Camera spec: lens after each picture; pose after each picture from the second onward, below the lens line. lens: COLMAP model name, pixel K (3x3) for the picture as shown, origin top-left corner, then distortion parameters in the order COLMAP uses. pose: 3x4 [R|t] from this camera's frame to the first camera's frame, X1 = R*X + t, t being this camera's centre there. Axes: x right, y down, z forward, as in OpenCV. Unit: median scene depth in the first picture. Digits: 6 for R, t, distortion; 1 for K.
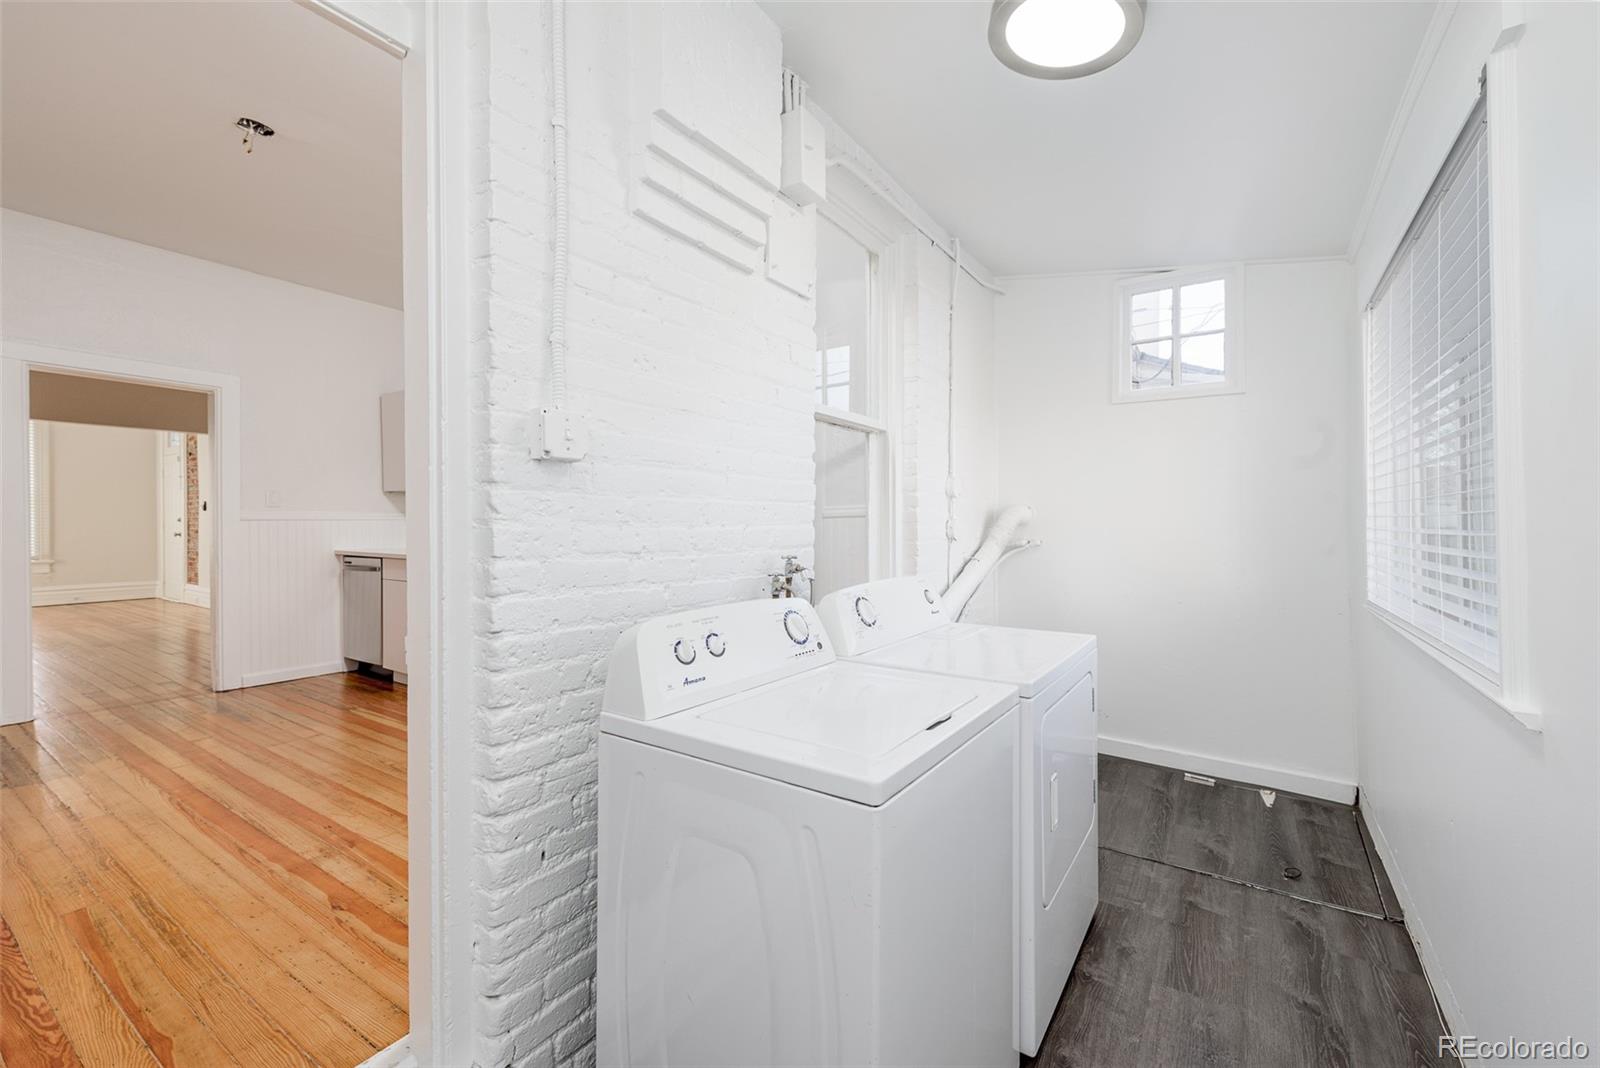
lens RADIAL K [[637.3, 0, 825.3], [0, 637.3, 531.2], [0, 0, 1]] dist [0.008211, -0.000068]
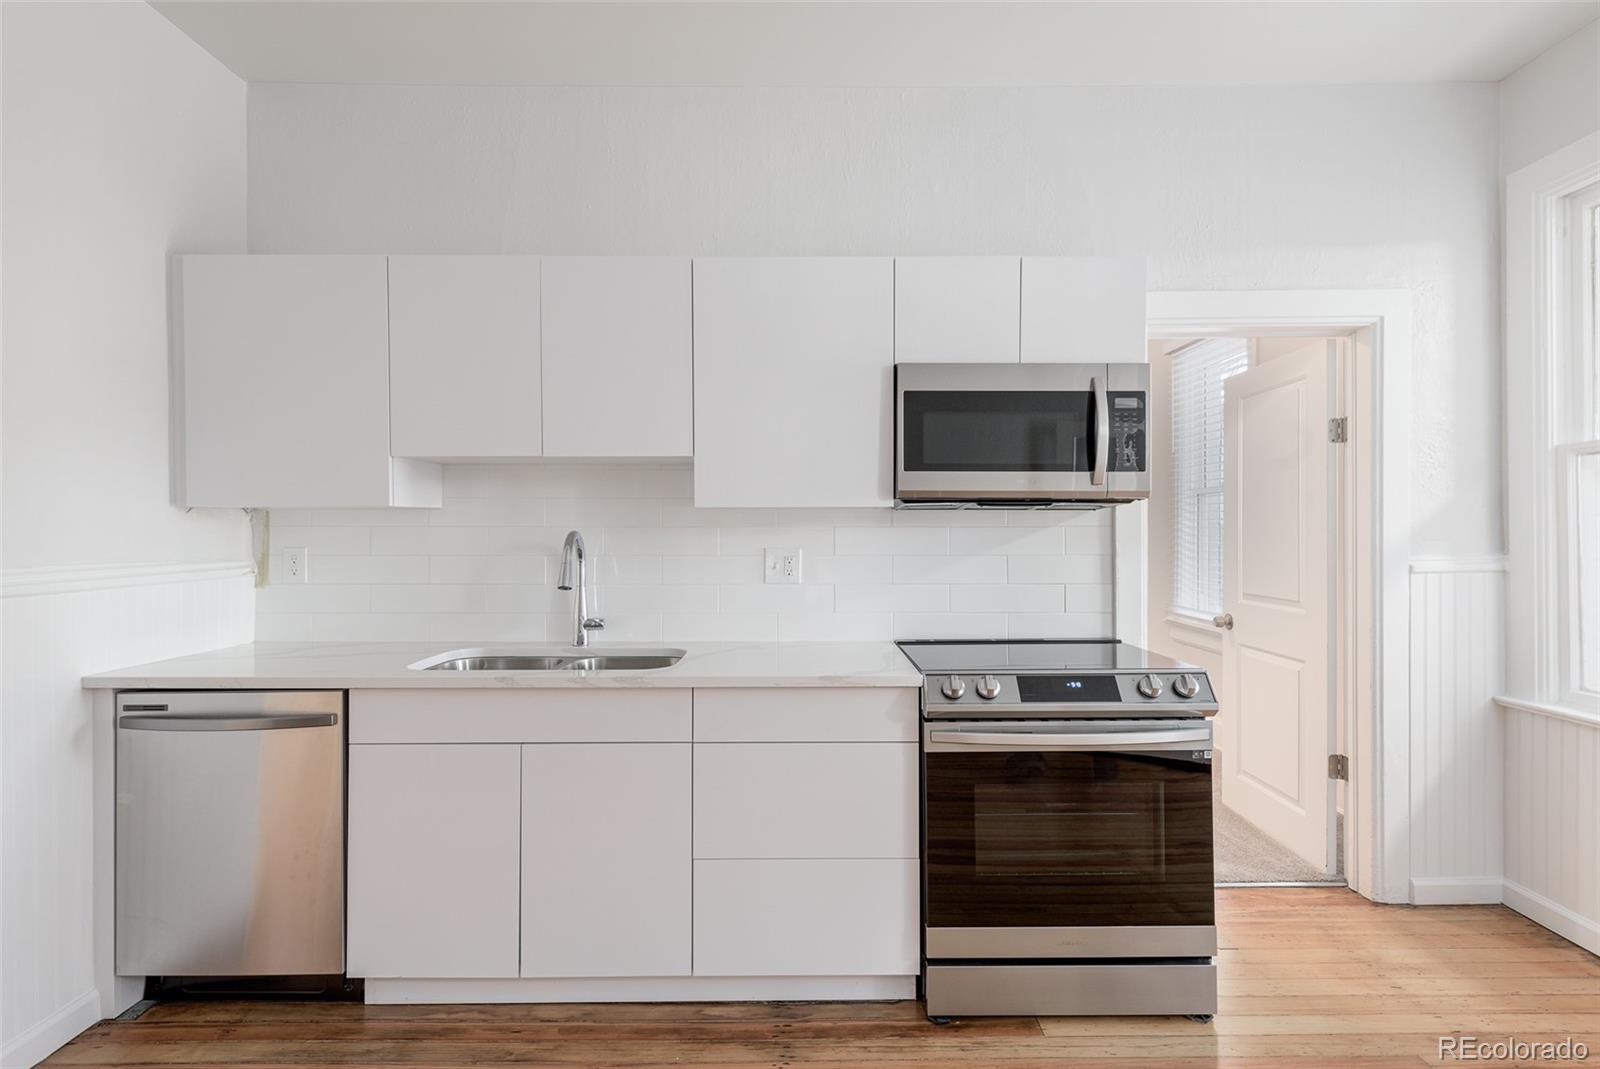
lens RADIAL K [[792.8, 0, 786.3], [0, 792.8, 532.6], [0, 0, 1]] dist [0.003160, 0.000232]
pose [[0.840740, -0.003264, 0.541429, -0.687857], [0.009256, 0.999922, -0.008344, -0.042442], [-0.541359, 0.012027, 0.840705, 0.434543]]
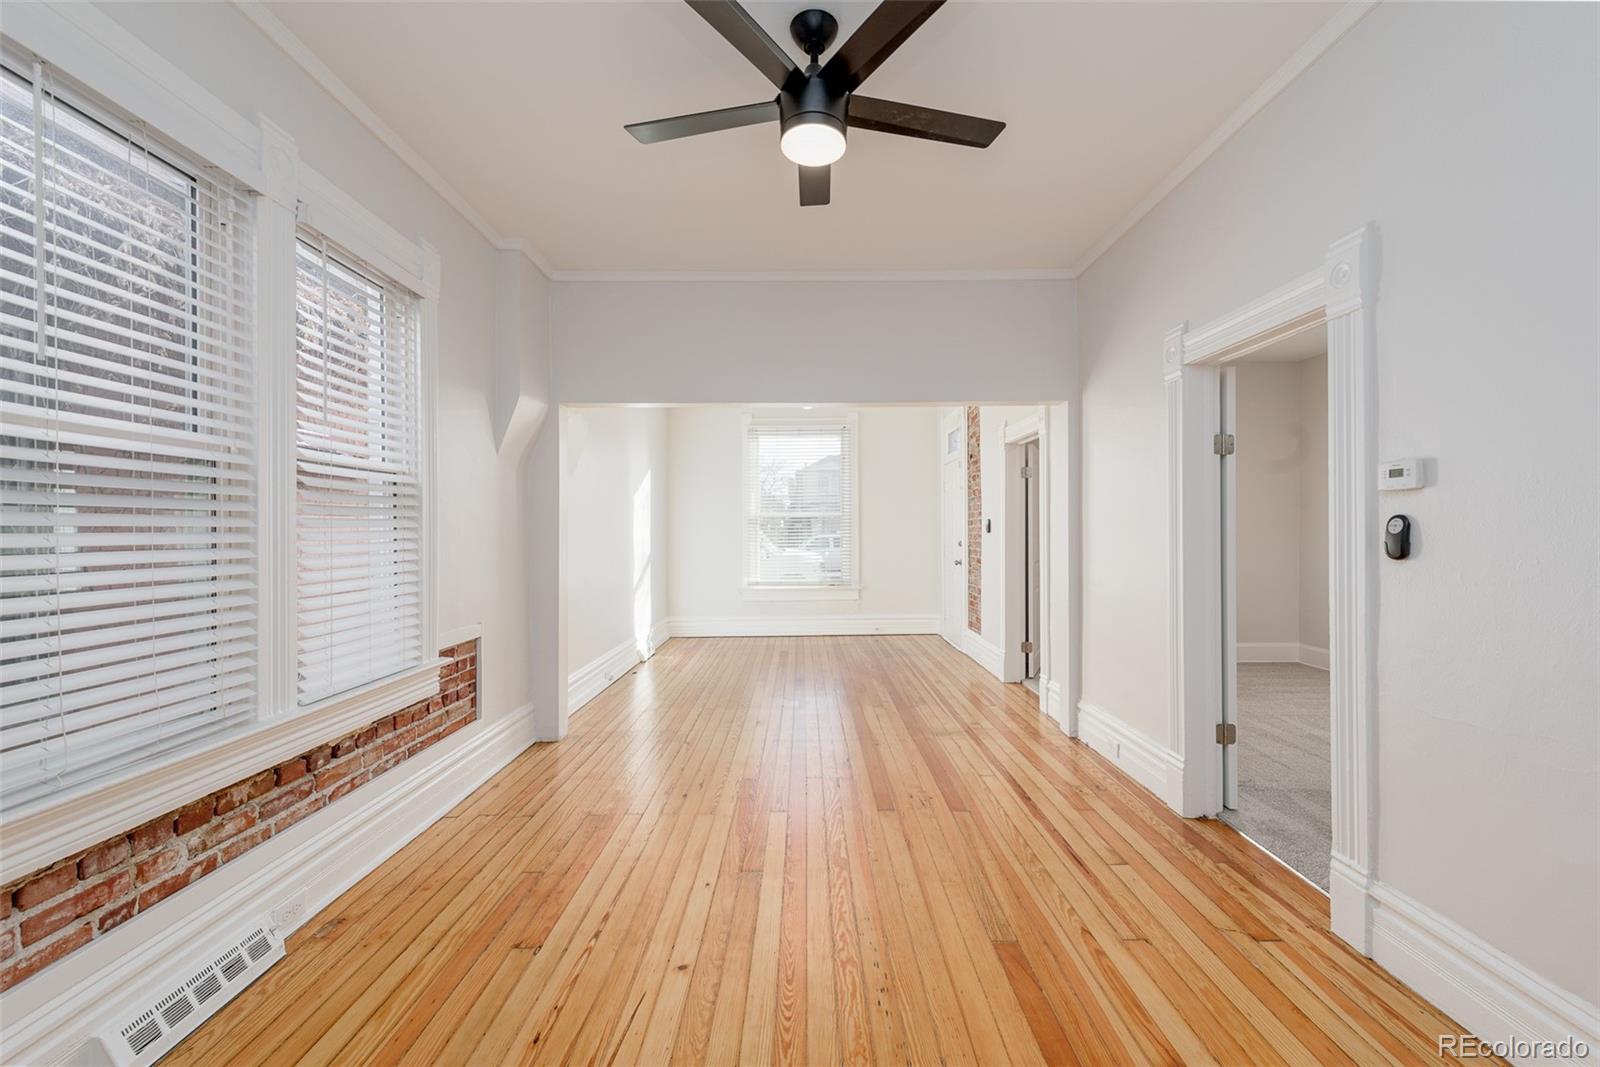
lens RADIAL K [[622.0, 0, 813.3], [0, 622.0, 530.6], [0, 0, 1]] dist [0.009520, -0.000216]
pose [[0.550451, -0.006963, -0.834838, -0.893163], [-0.002571, 0.999946, -0.010035, -0.047324], [0.834864, 0.007670, 0.550404, 0.823371]]
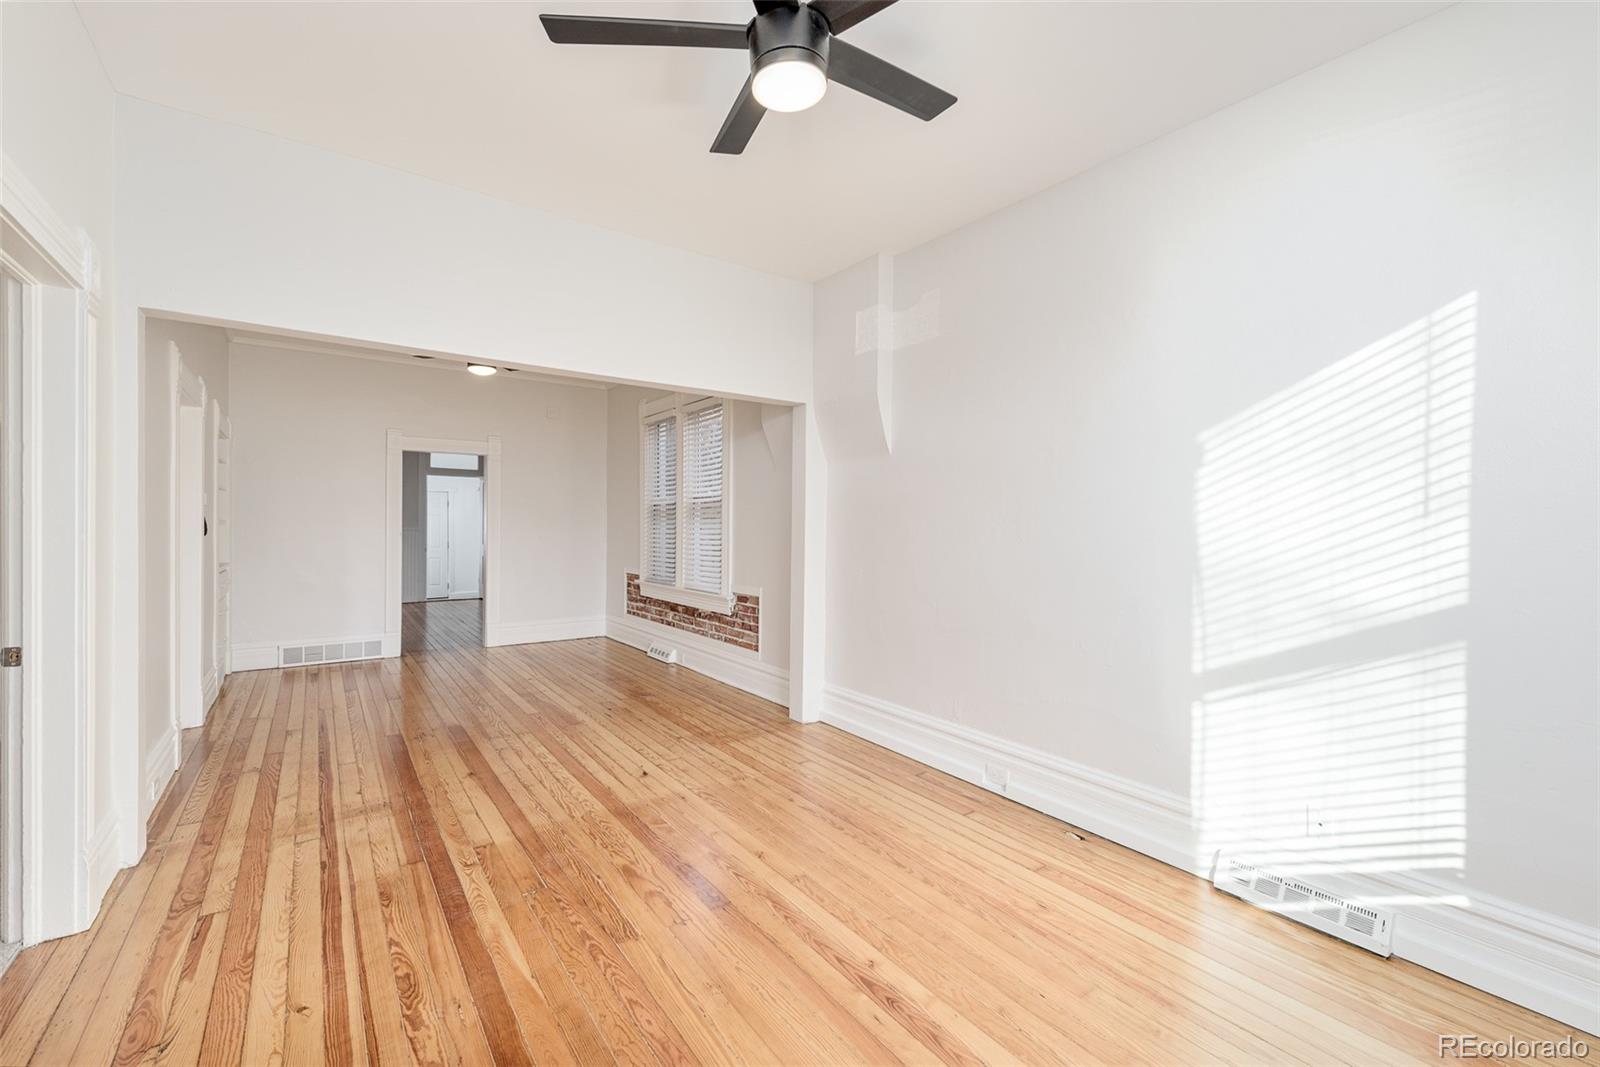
lens RADIAL K [[652.2, 0, 758.2], [0, 652.2, 530.8], [0, 0, 1]] dist [0.009008, -0.000077]
pose [[-0.917872, -0.013354, 0.396652, -2.067911], [-0.005538, 0.999767, 0.020845, -0.064068], [-0.396838, 0.016936, -0.917732, 1.846145]]
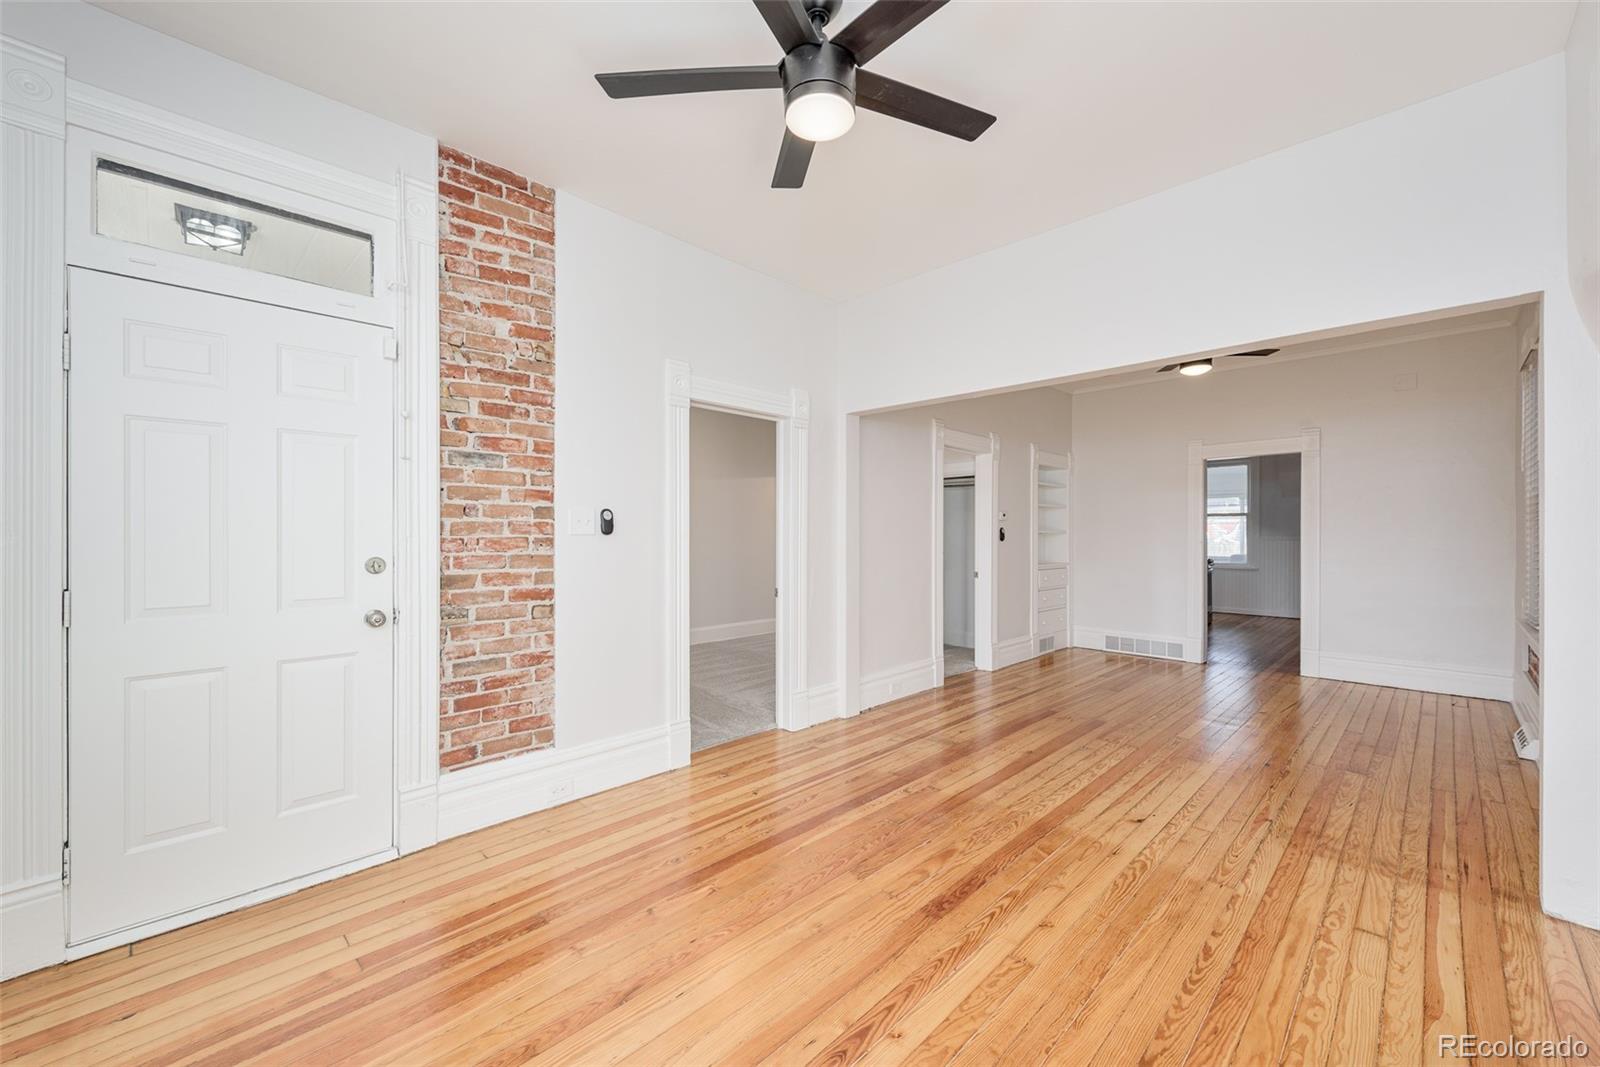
lens RADIAL K [[637.3, 0, 825.3], [0, 637.3, 530.7], [0, 0, 1]] dist [0.008211, -0.000068]
pose [[0.200151, -0.002354, 0.979762, -2.319709], [0.009203, 0.999958, 0.000523, -0.058132], [-0.979722, 0.008912, 0.200164, 1.412104]]
